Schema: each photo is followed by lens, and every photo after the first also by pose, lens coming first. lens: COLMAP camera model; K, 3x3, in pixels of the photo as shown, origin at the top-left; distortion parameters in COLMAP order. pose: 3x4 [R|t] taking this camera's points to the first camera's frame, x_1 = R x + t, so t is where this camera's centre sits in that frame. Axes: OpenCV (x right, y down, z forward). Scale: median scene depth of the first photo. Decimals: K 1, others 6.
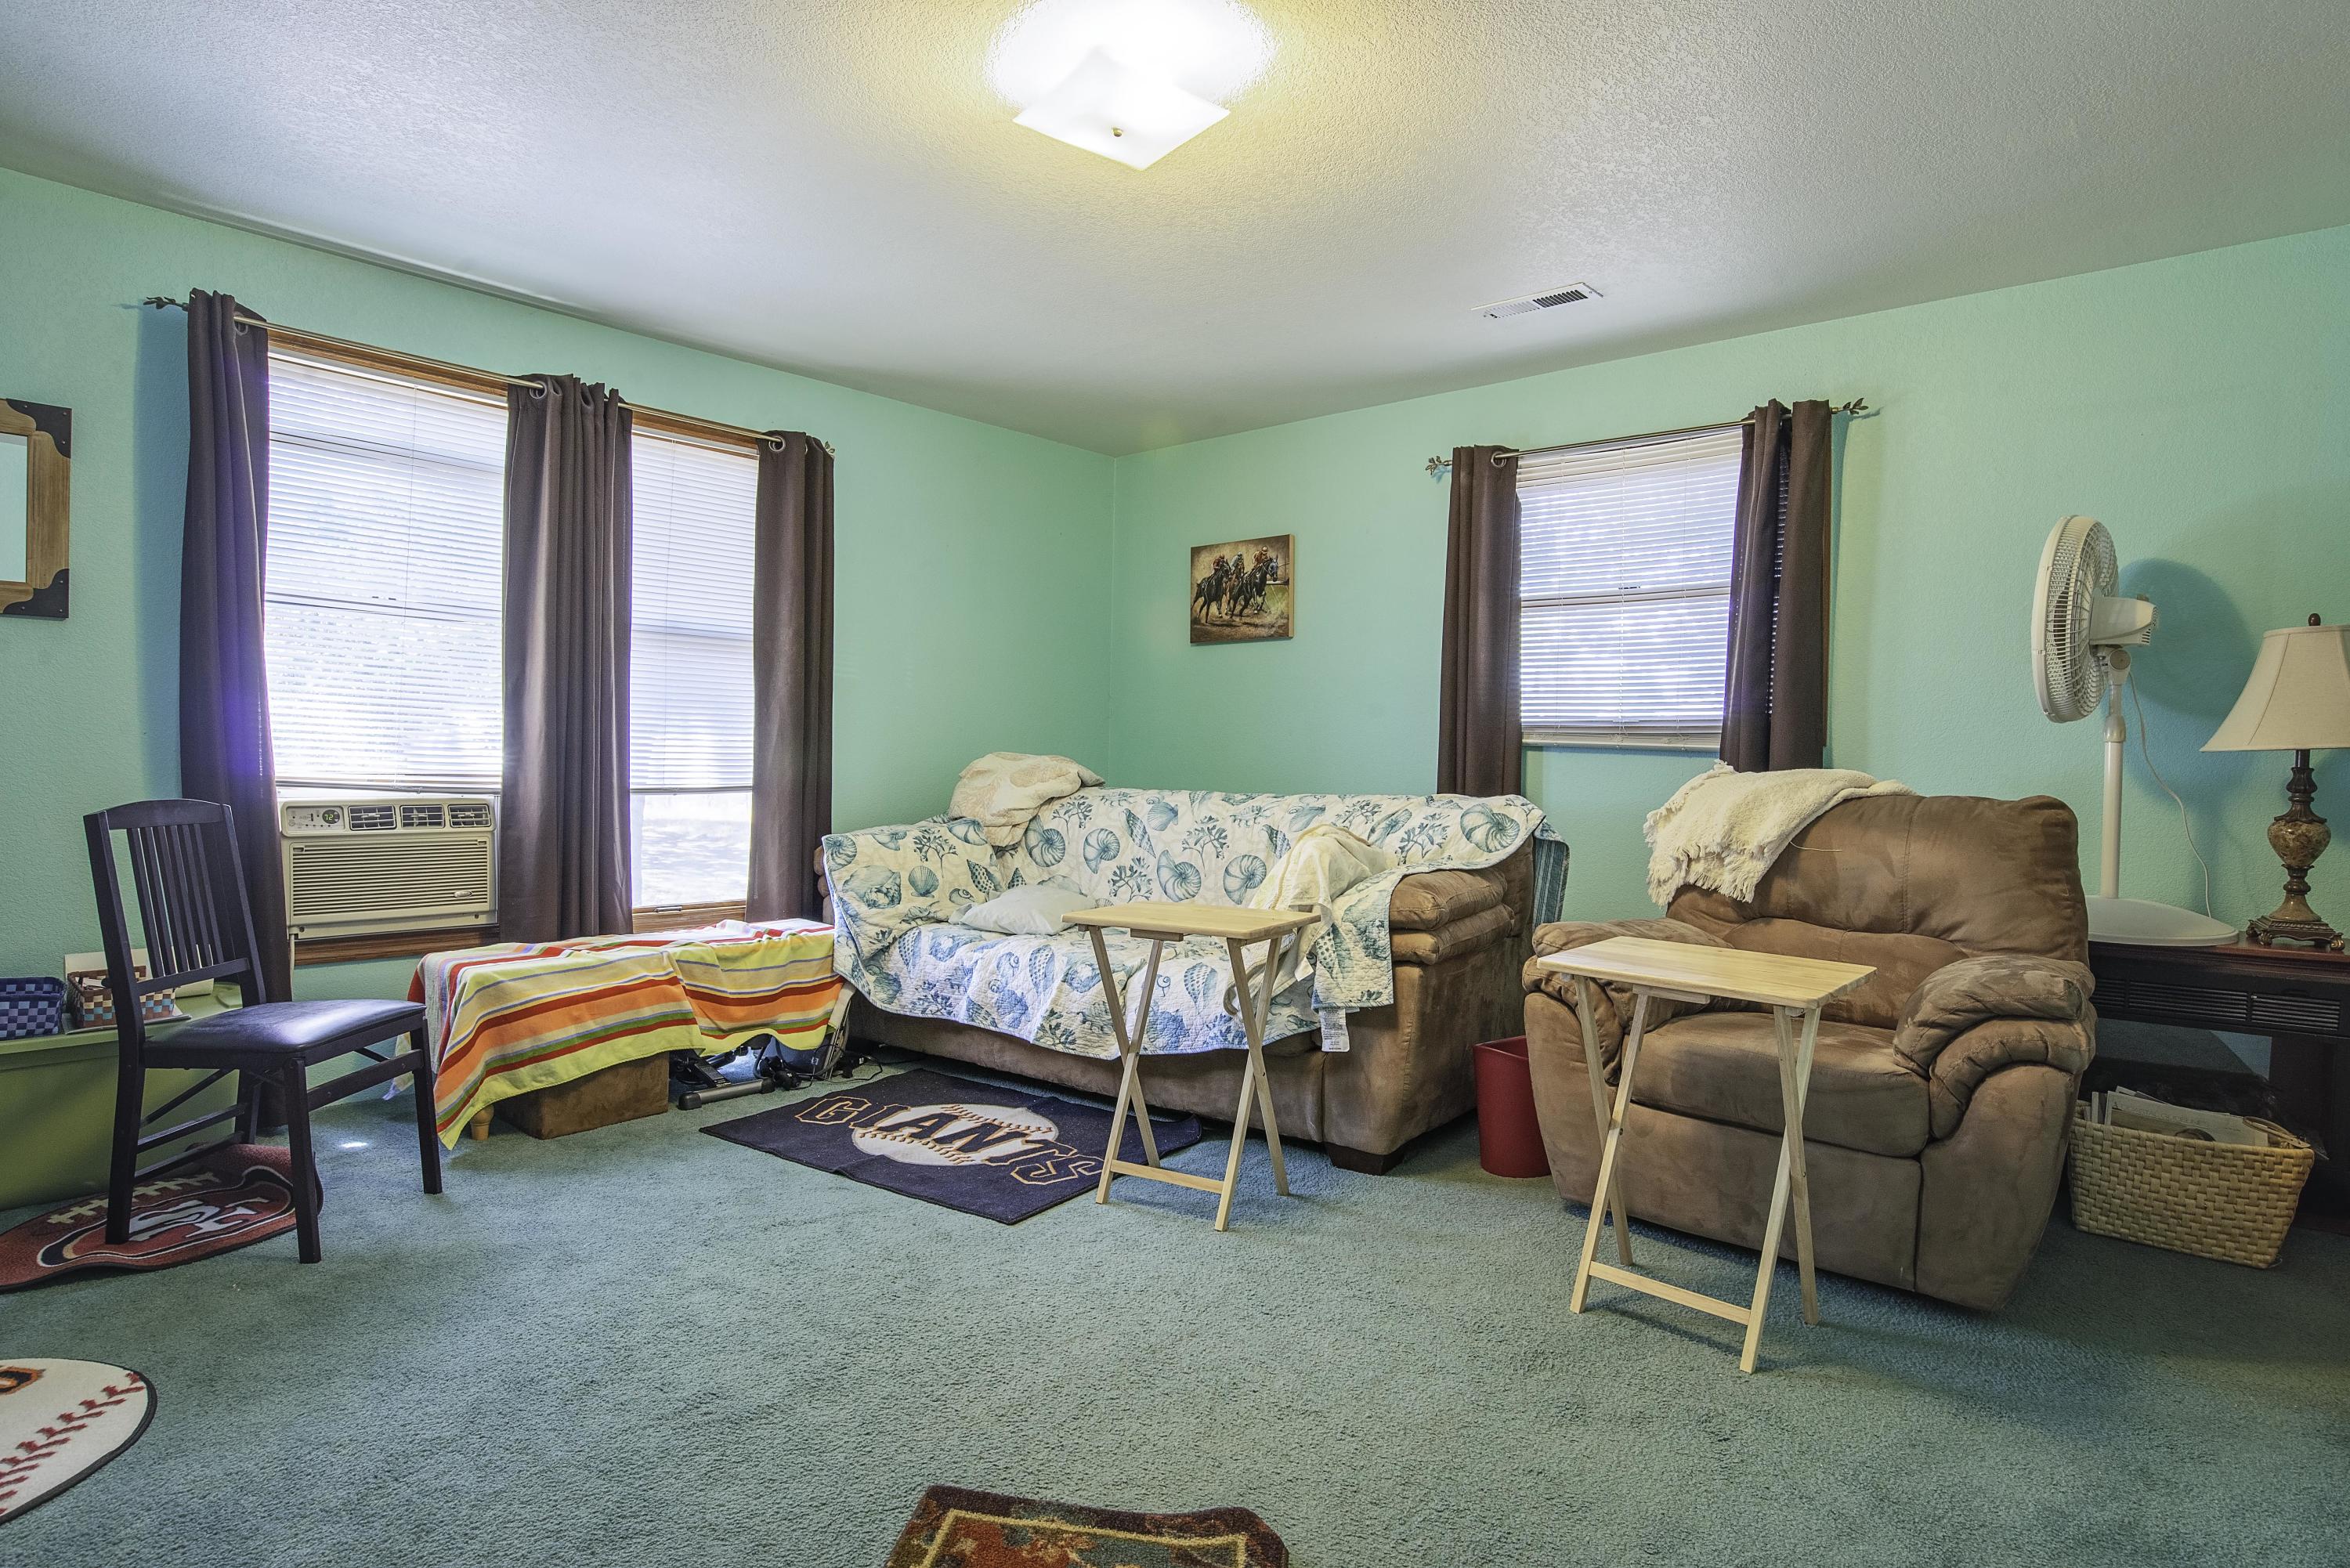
lens RADIAL K [[1272.6, 0, 1185.9], [0, 1272.6, 748.2], [0, 0, 1]] dist [-0.028933, 0.000222]
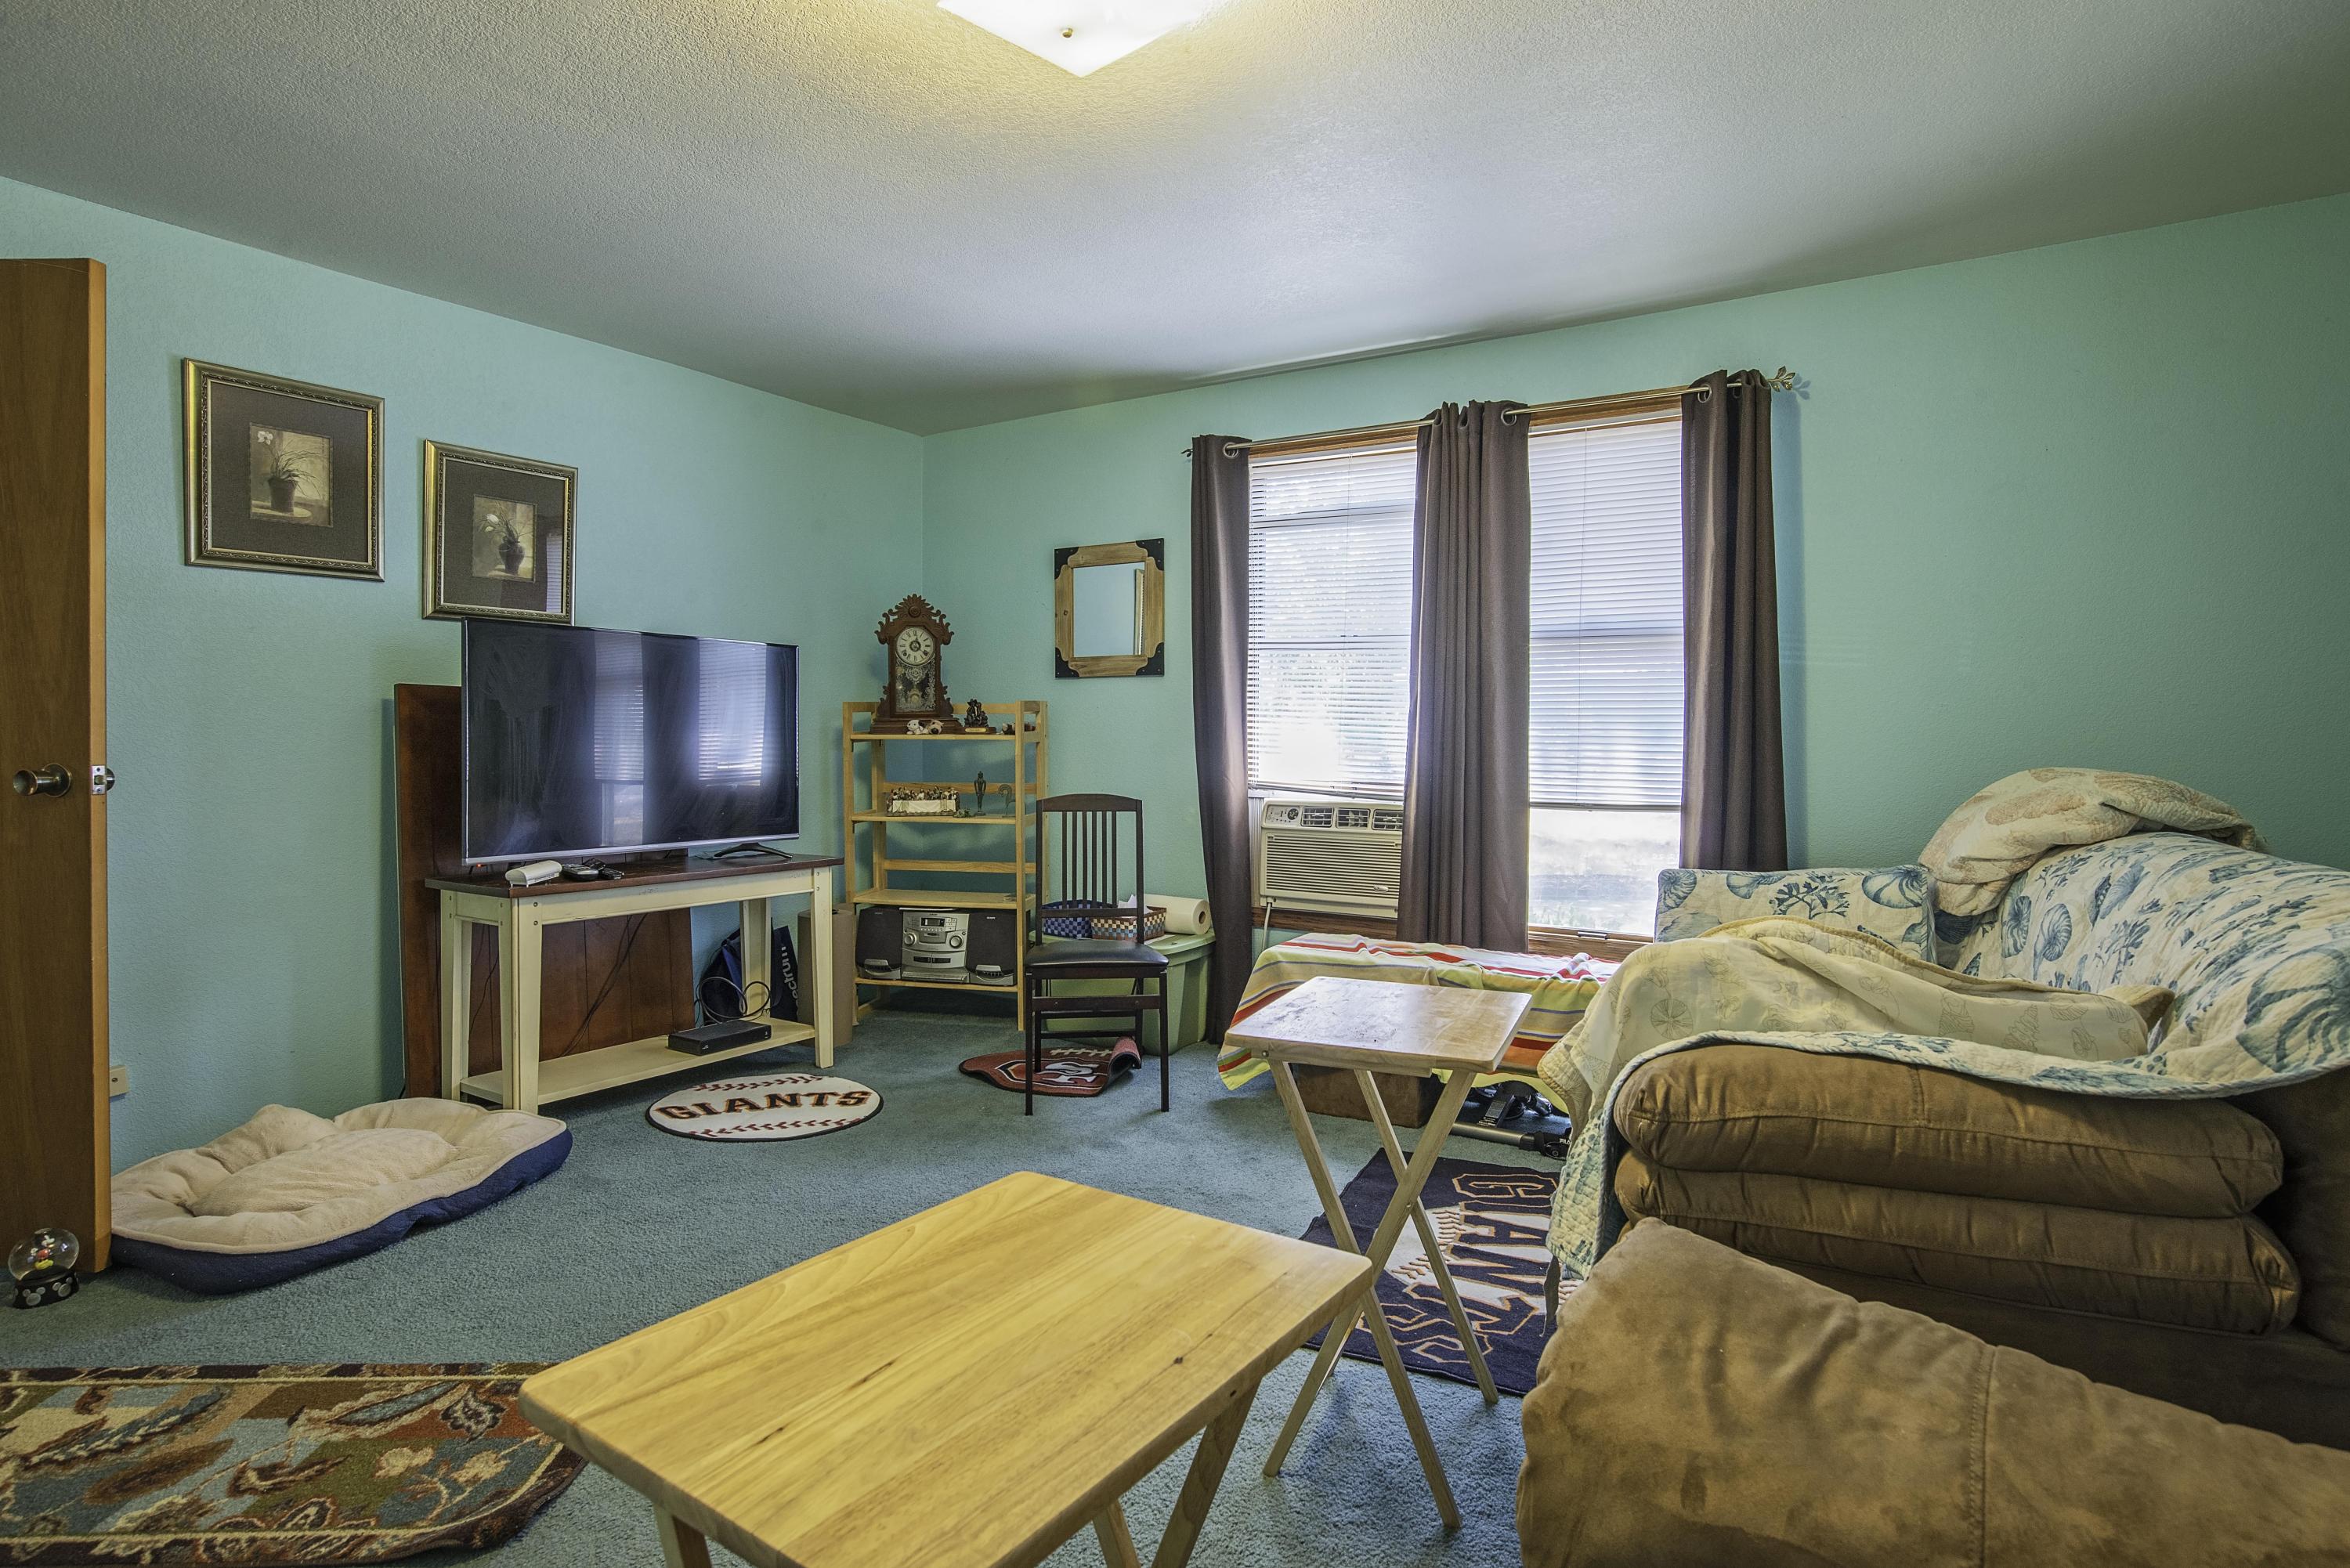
lens RADIAL K [[1272.6, 0, 1185.9], [0, 1272.6, 748.2], [0, 0, 1]] dist [-0.028933, 0.000222]
pose [[0.135367, -0.008258, -0.990761, 0.532850], [-0.001011, 0.999964, -0.008473, -0.000882], [0.990795, 0.002148, 0.135354, 0.663083]]
